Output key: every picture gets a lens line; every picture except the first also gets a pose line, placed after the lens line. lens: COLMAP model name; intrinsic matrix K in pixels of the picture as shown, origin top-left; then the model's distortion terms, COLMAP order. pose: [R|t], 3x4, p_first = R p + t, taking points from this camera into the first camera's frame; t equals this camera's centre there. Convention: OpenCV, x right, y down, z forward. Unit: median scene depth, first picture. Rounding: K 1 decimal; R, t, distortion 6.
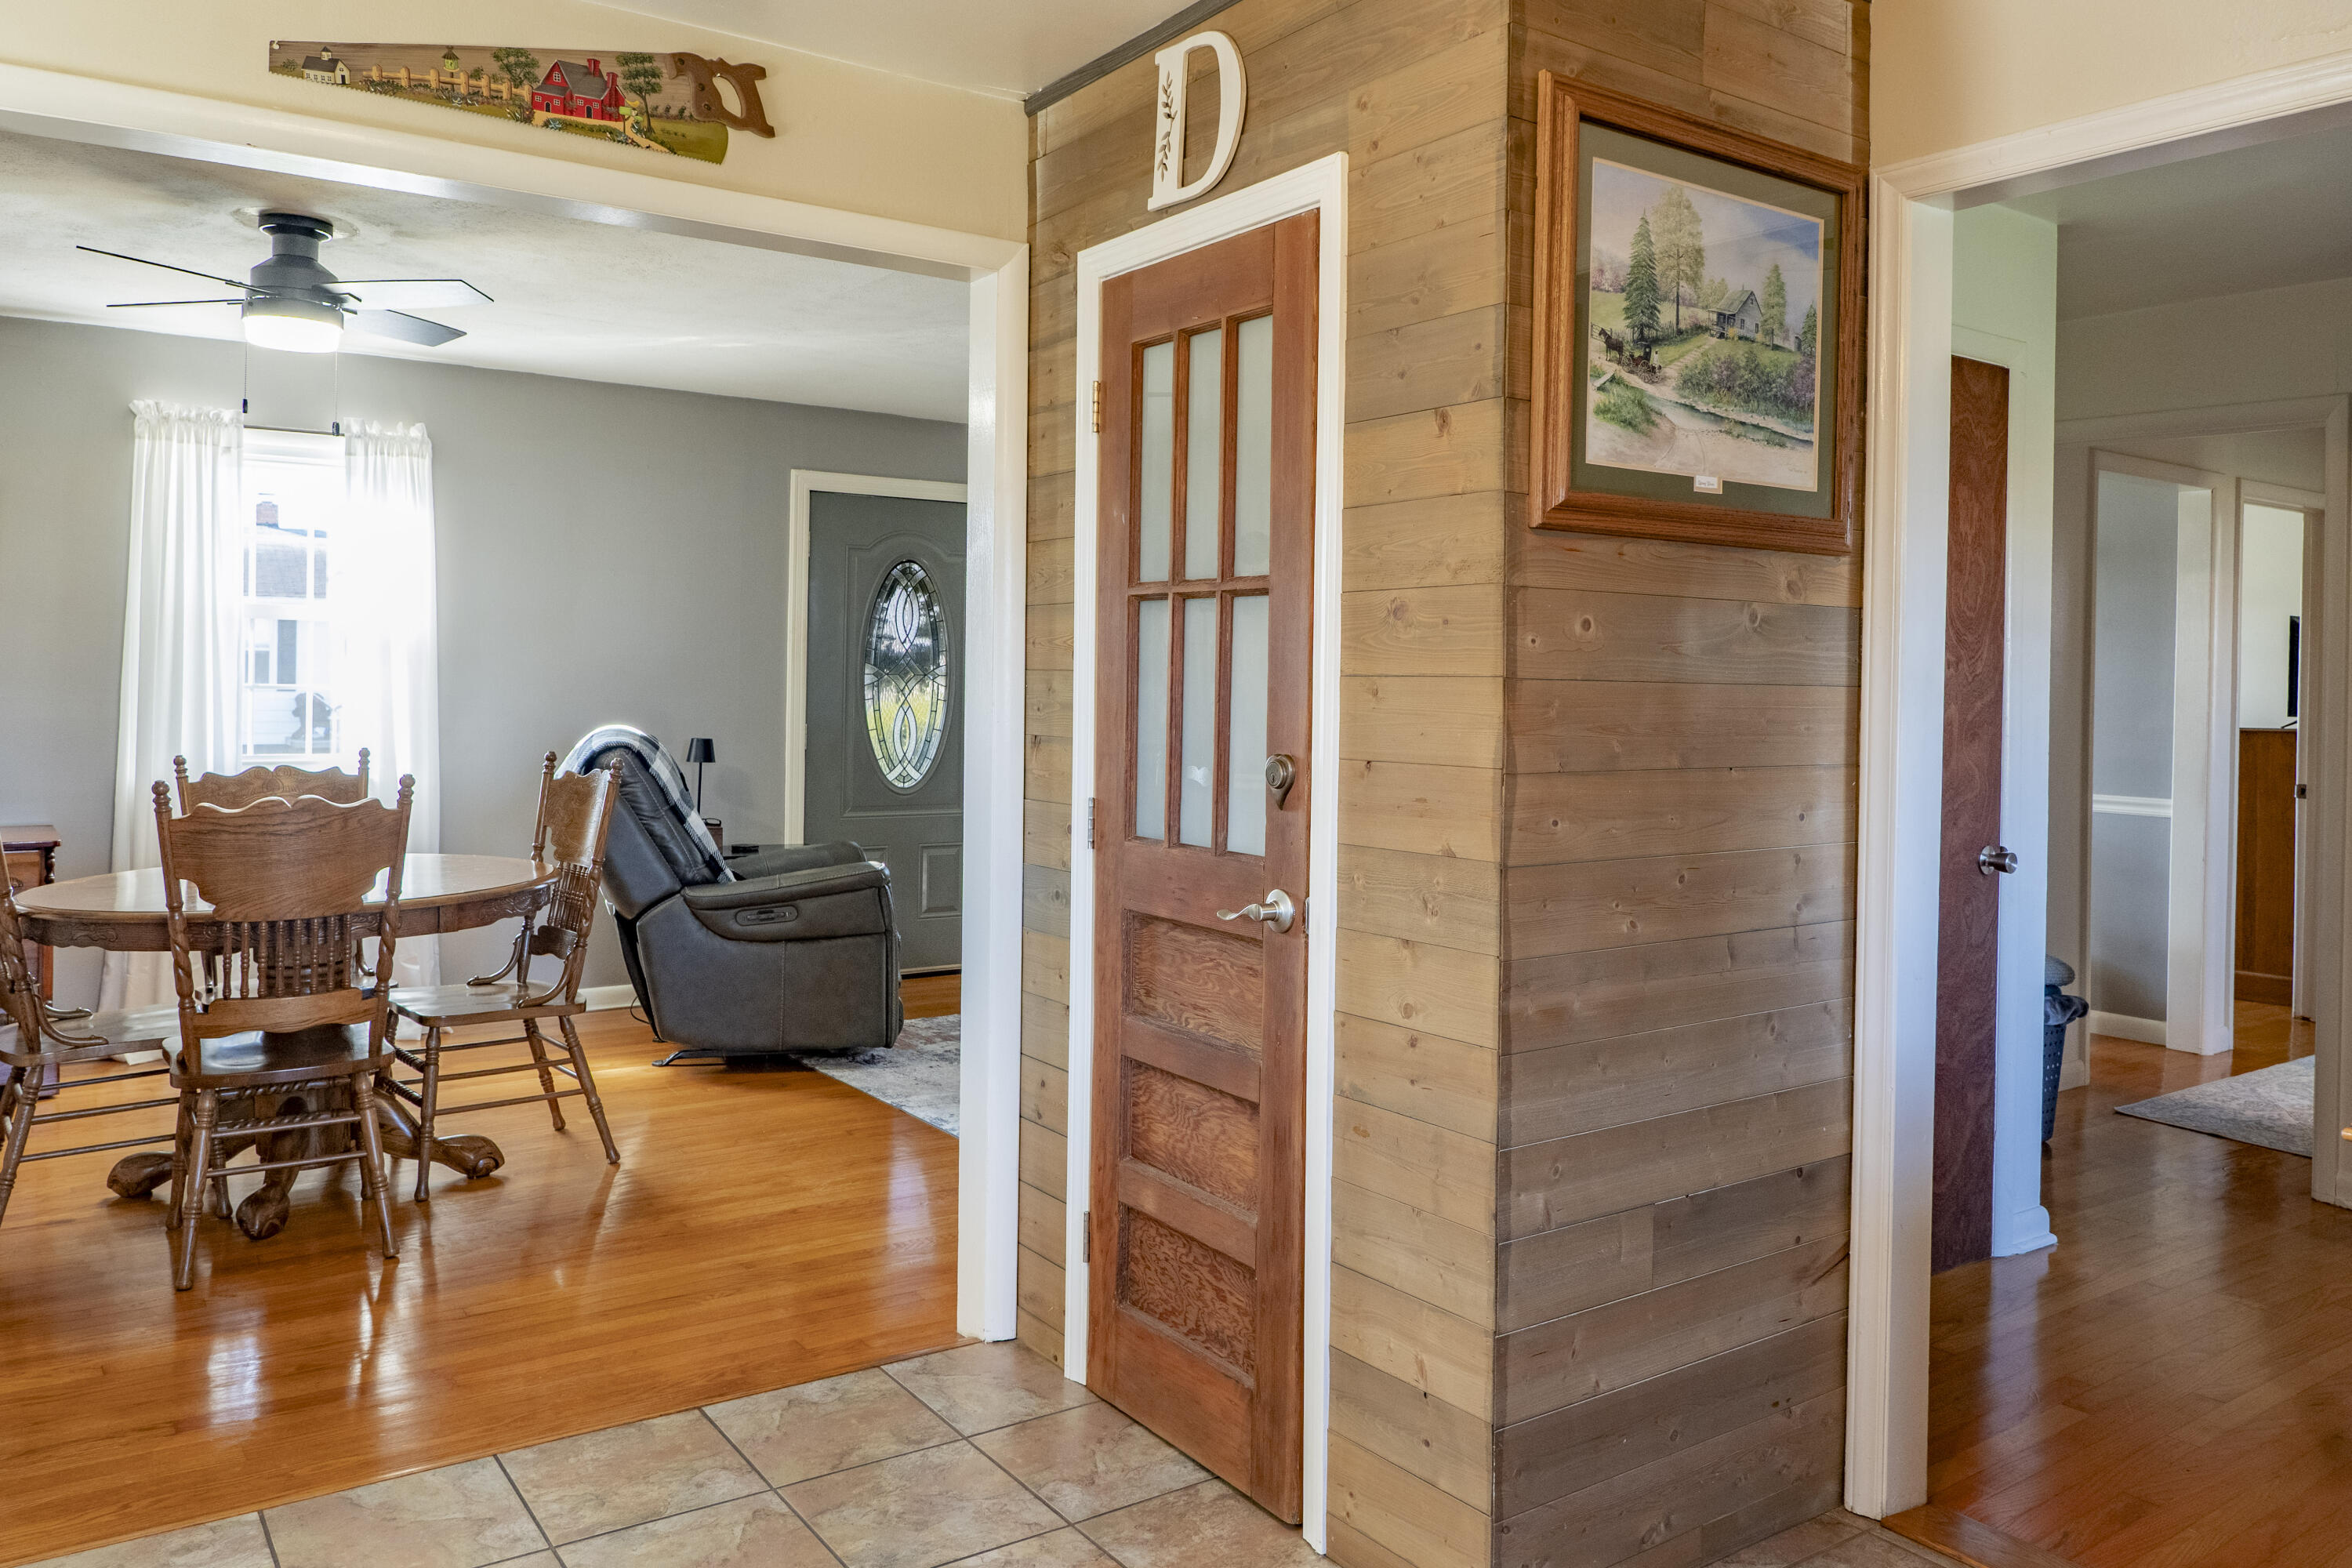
lens RADIAL K [[1698.6, 0, 1169.6], [0, 1698.6, 673.3], [0, 0, 1]] dist [-0.014757, -0.002231]
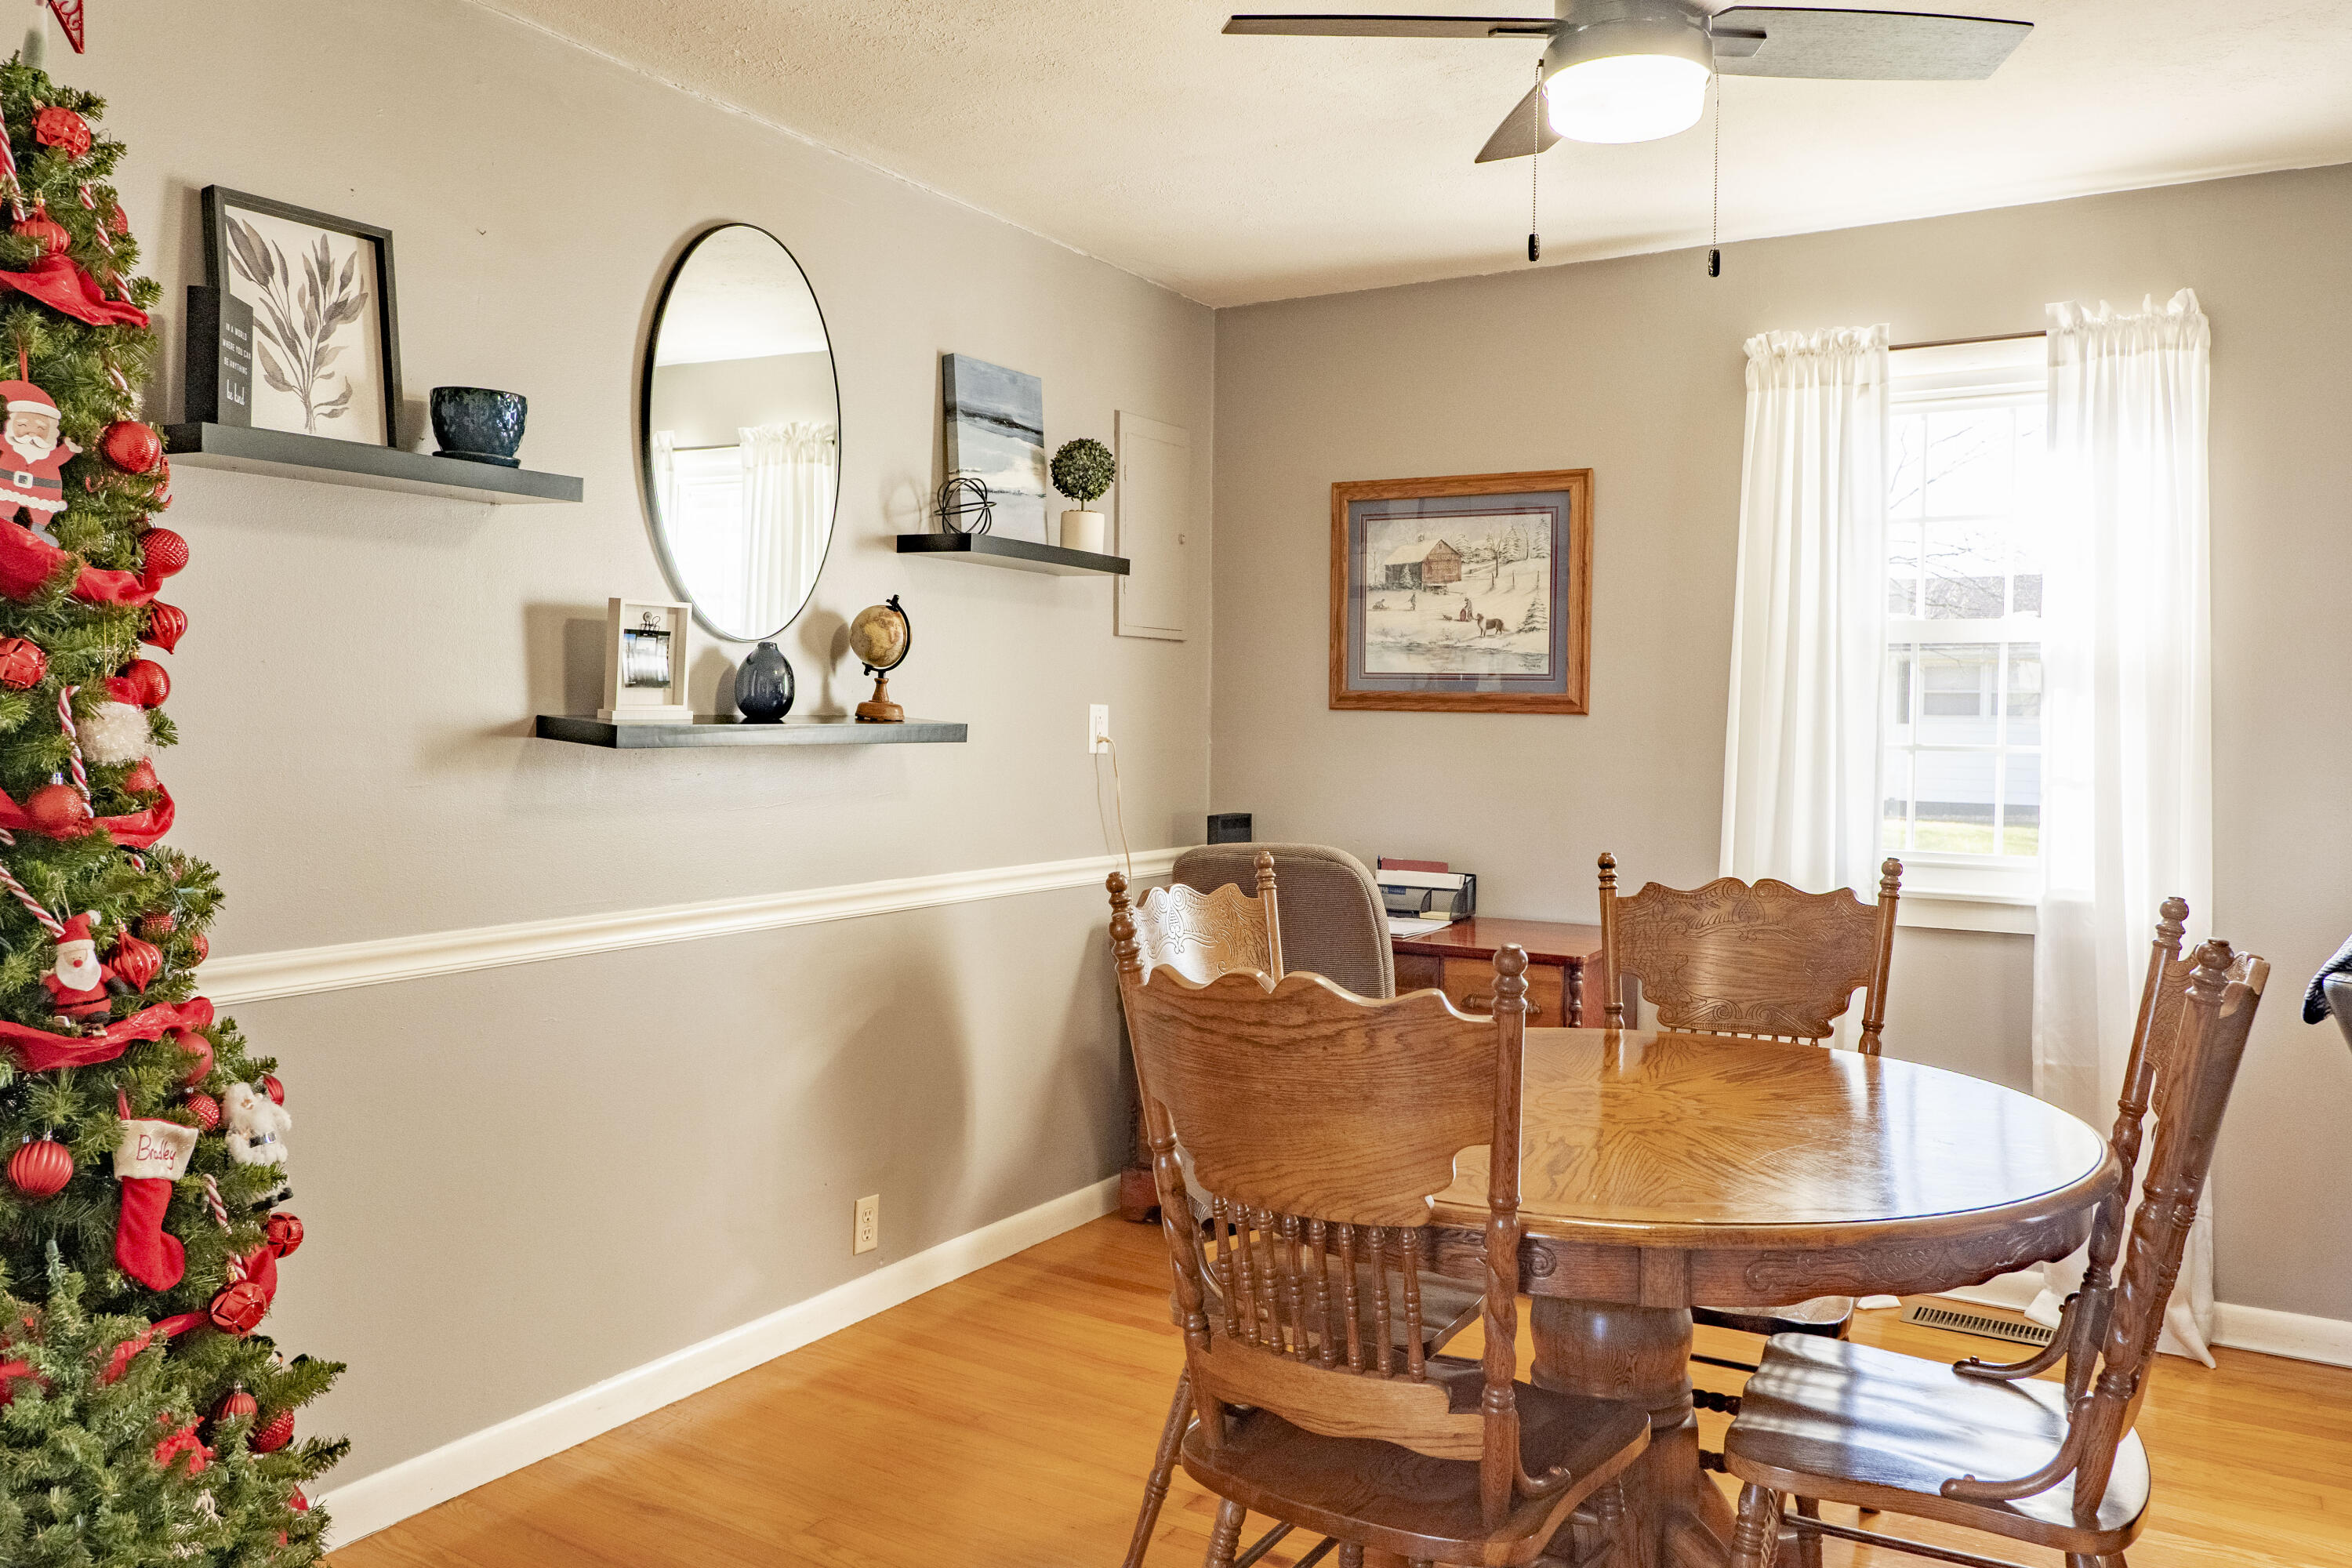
lens RADIAL K [[1705.6, 0, 1183.5], [0, 1705.6, 781.8], [0, 0, 1]] dist [-0.010784, 0.000559]
pose [[0.400524, 0.024541, -0.915957, -0.107428], [-0.000068, 0.999642, 0.026753, 0.007510], [0.916286, -0.010653, 0.400383, 1.018340]]
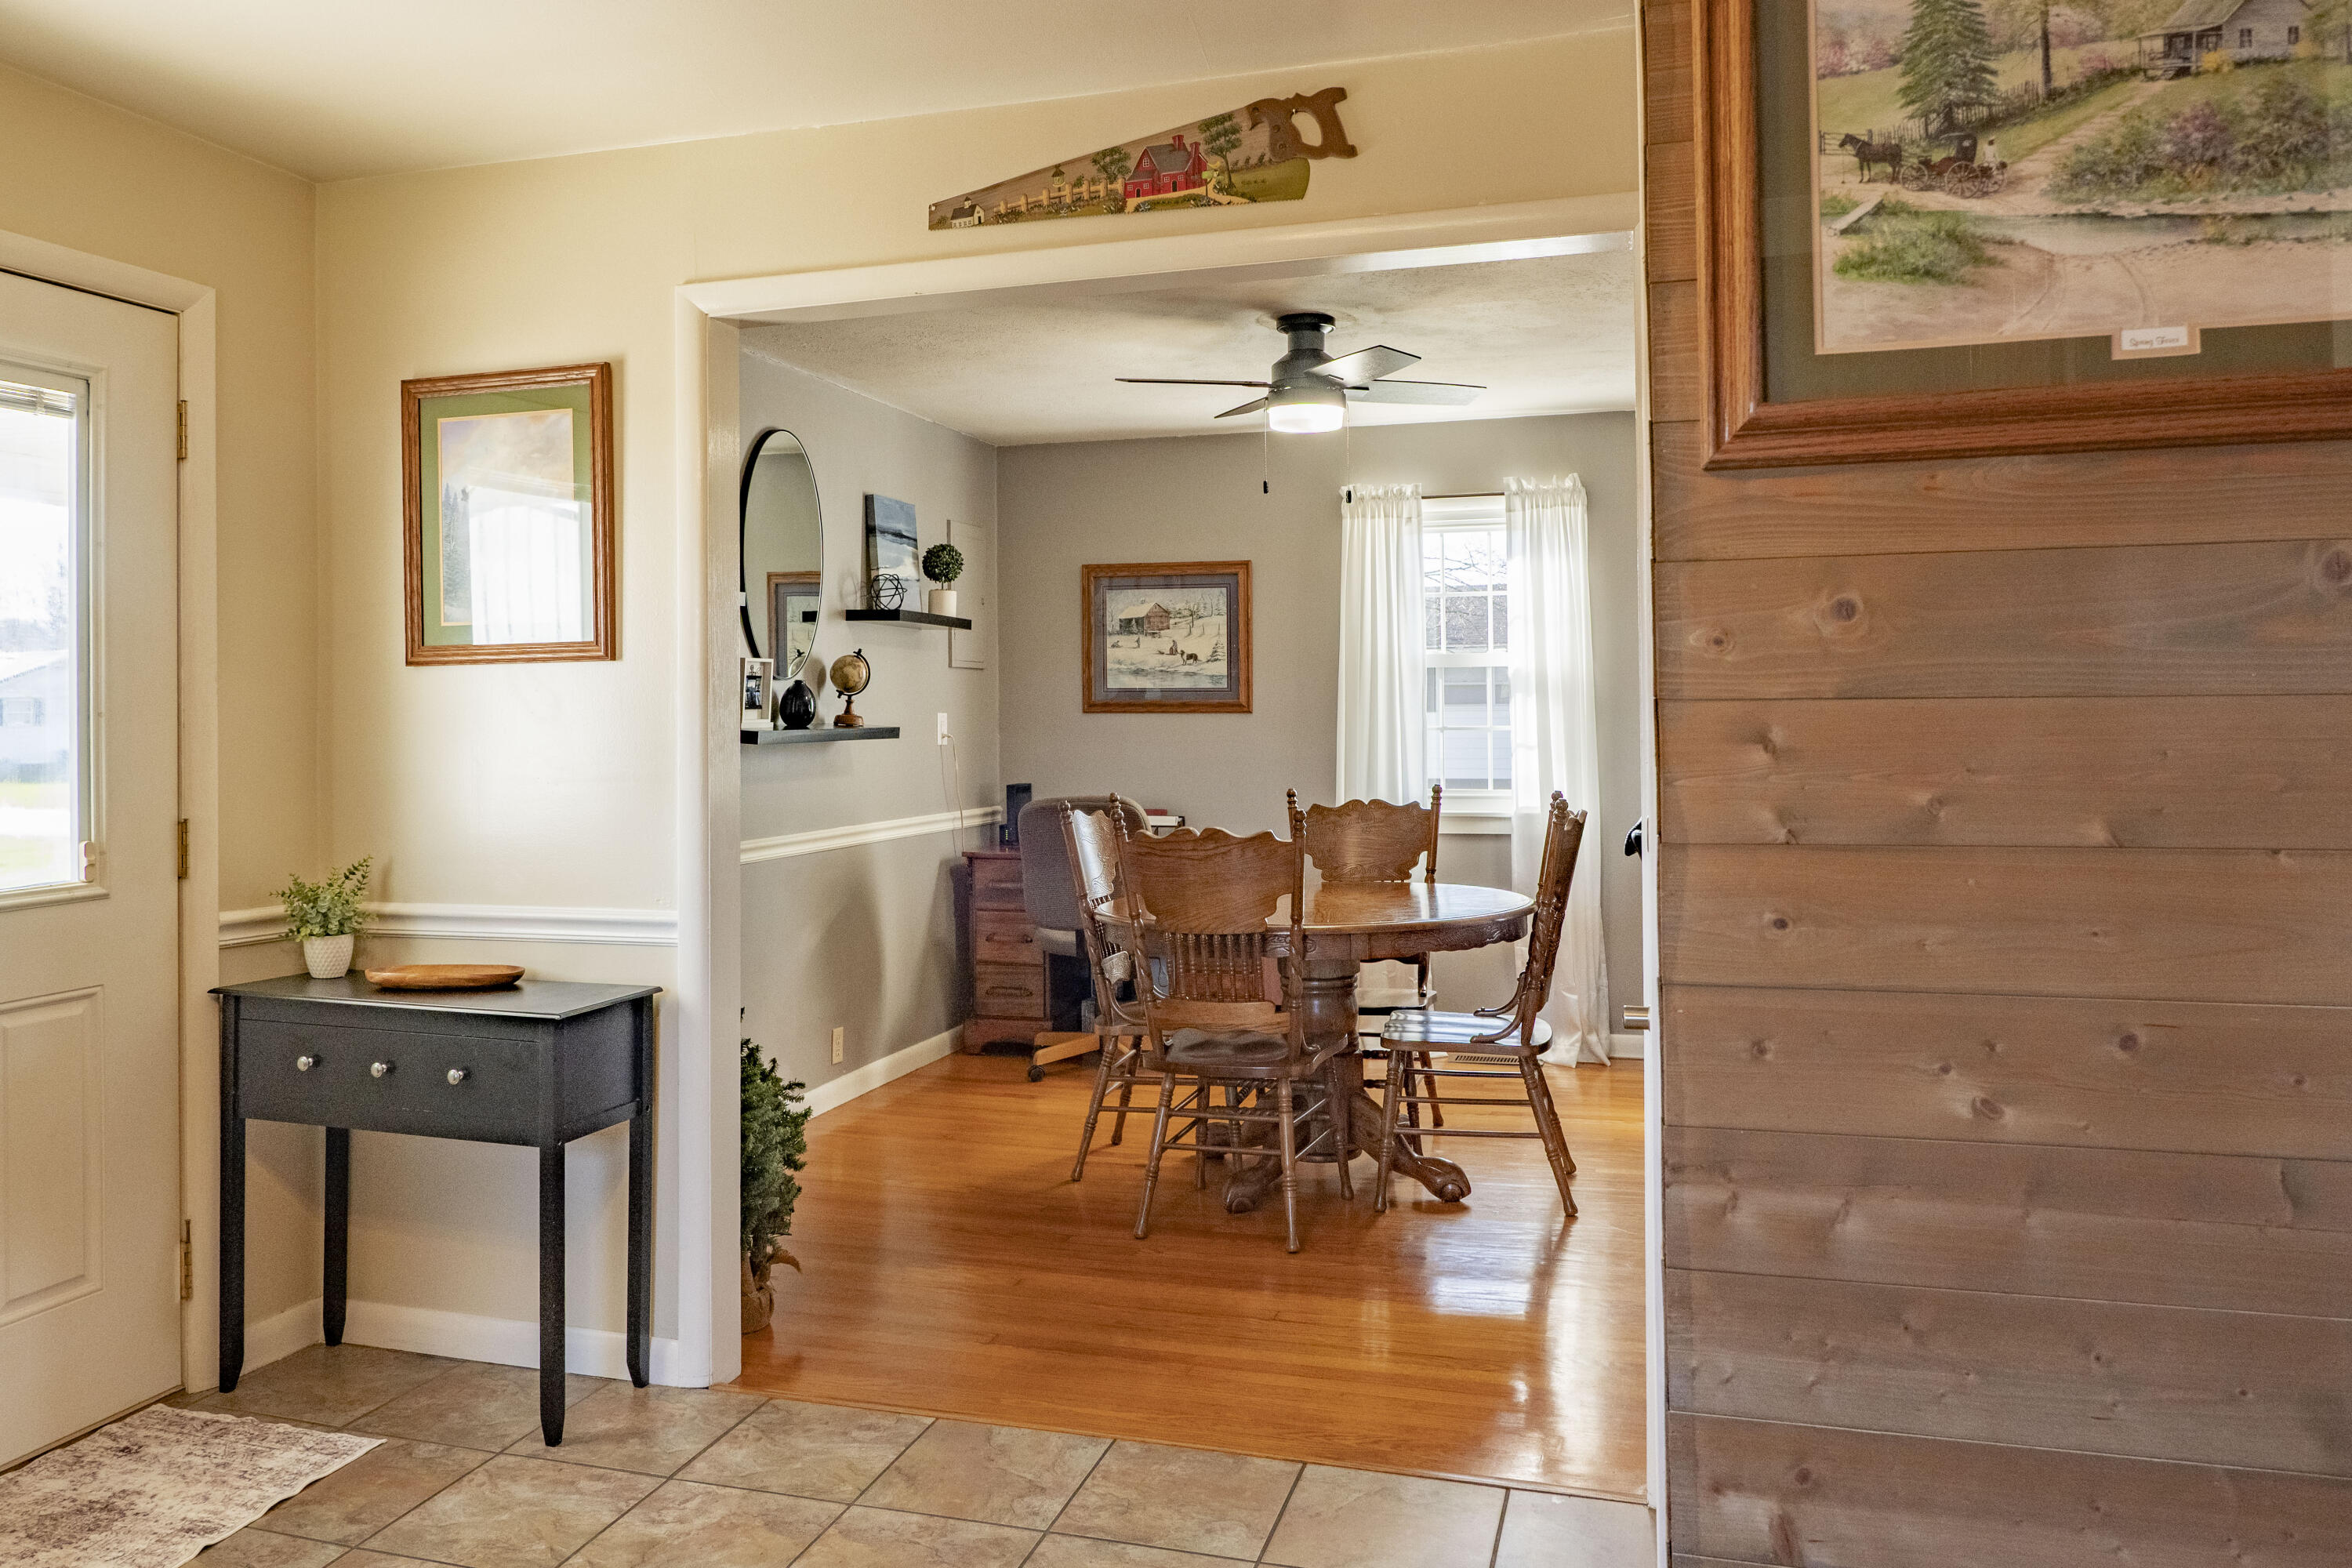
lens RADIAL K [[1698.6, 0, 1169.6], [0, 1698.6, 673.3], [0, 0, 1]] dist [-0.014757, -0.002231]
pose [[0.614227, -0.039960, -0.788117, 0.498168], [0.023207, 0.999200, -0.032576, 0.007946], [0.788788, 0.001719, 0.614663, 0.358666]]
